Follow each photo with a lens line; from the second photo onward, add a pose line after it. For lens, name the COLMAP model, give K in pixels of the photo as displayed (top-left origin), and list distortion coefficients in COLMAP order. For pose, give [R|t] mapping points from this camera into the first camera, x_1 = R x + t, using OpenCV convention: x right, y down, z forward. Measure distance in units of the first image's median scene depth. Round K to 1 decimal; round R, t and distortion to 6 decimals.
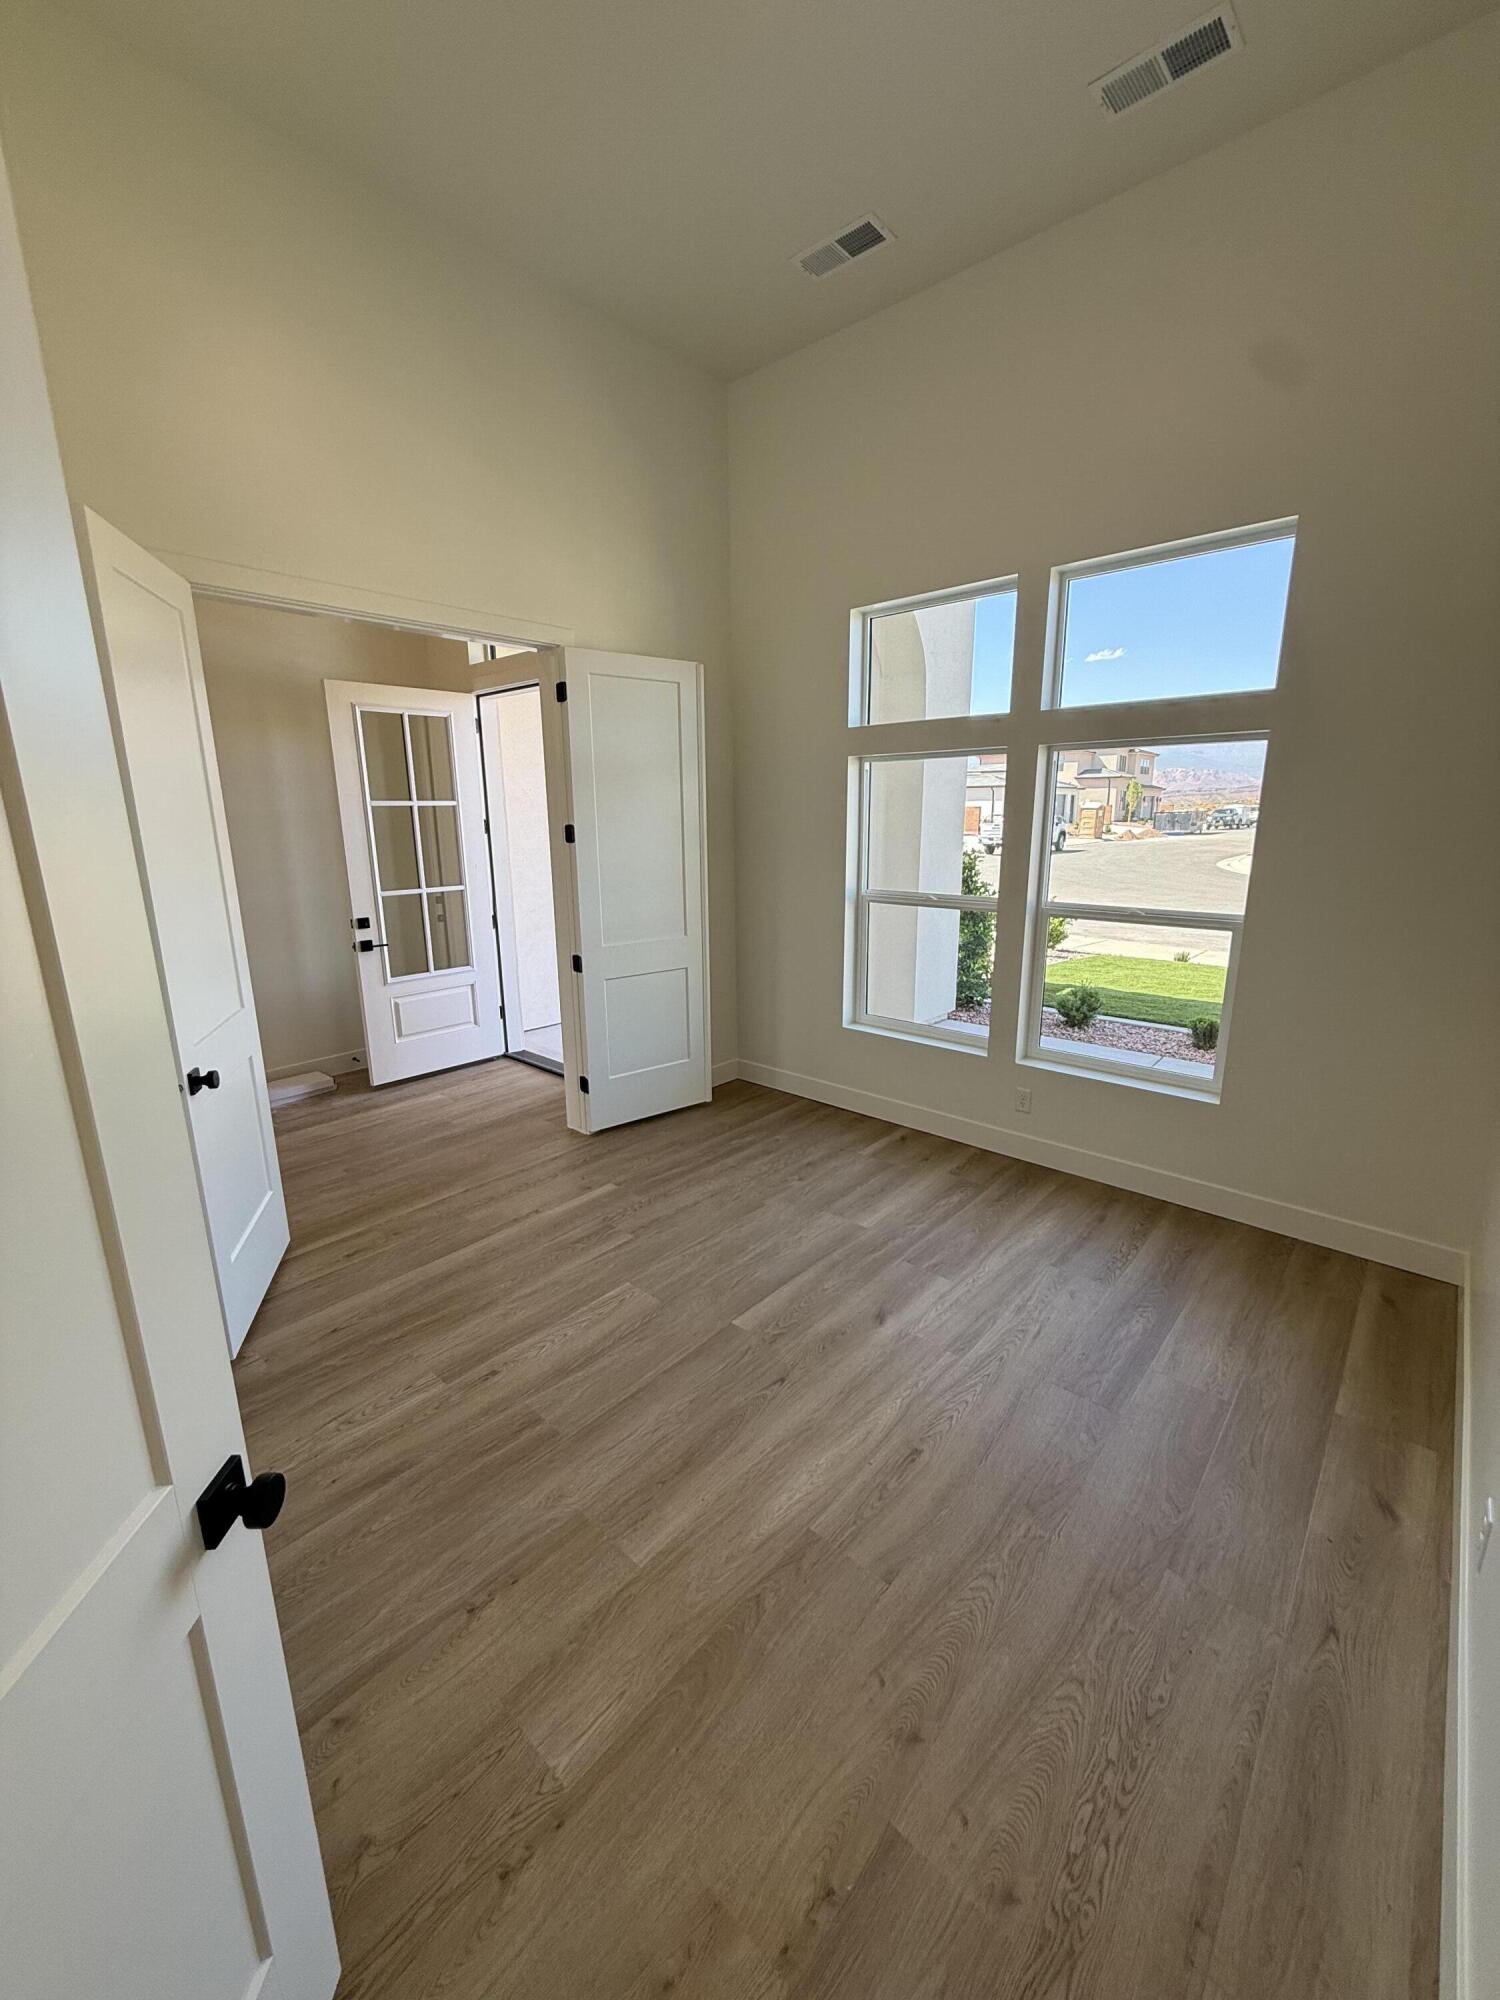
lens RADIAL K [[792.6, 0, 748.7], [0, 792.6, 995.5], [0, 0, 1]] dist [-0.000614, 0.000356]
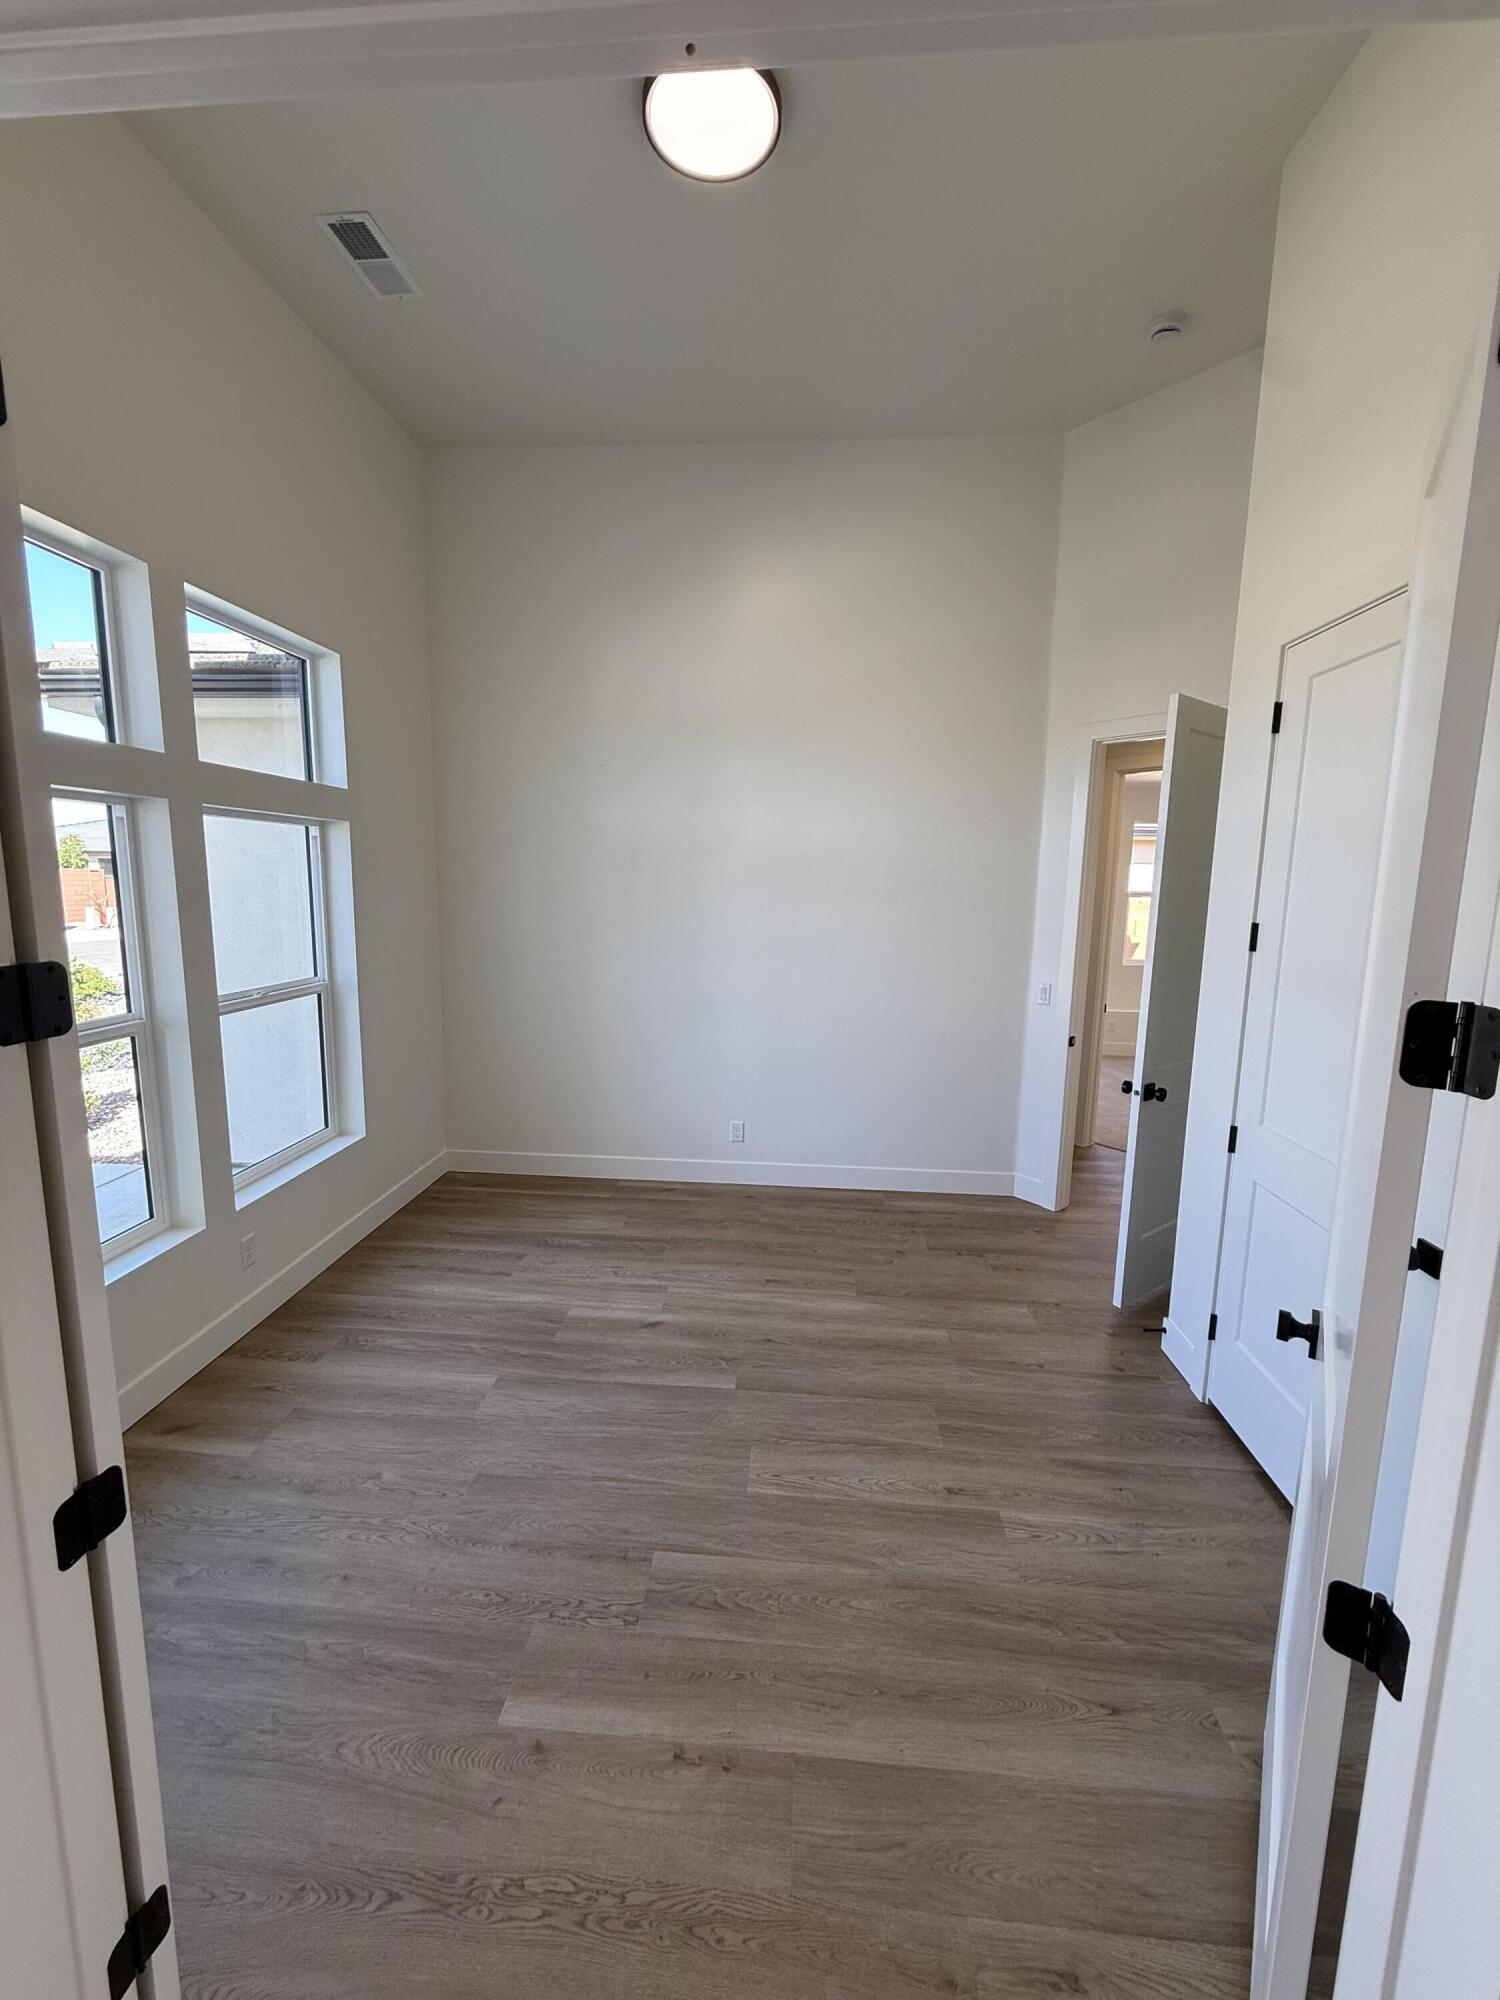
lens RADIAL K [[792.6, 0, 748.7], [0, 792.6, 995.5], [0, 0, 1]] dist [-0.000614, 0.000356]
pose [[-0.605820, -0.117487, 0.786879, -0.793037], [0.170344, 0.946946, 0.272535, -0.346740], [-0.777152, 0.299147, -0.553666, 1.436203]]
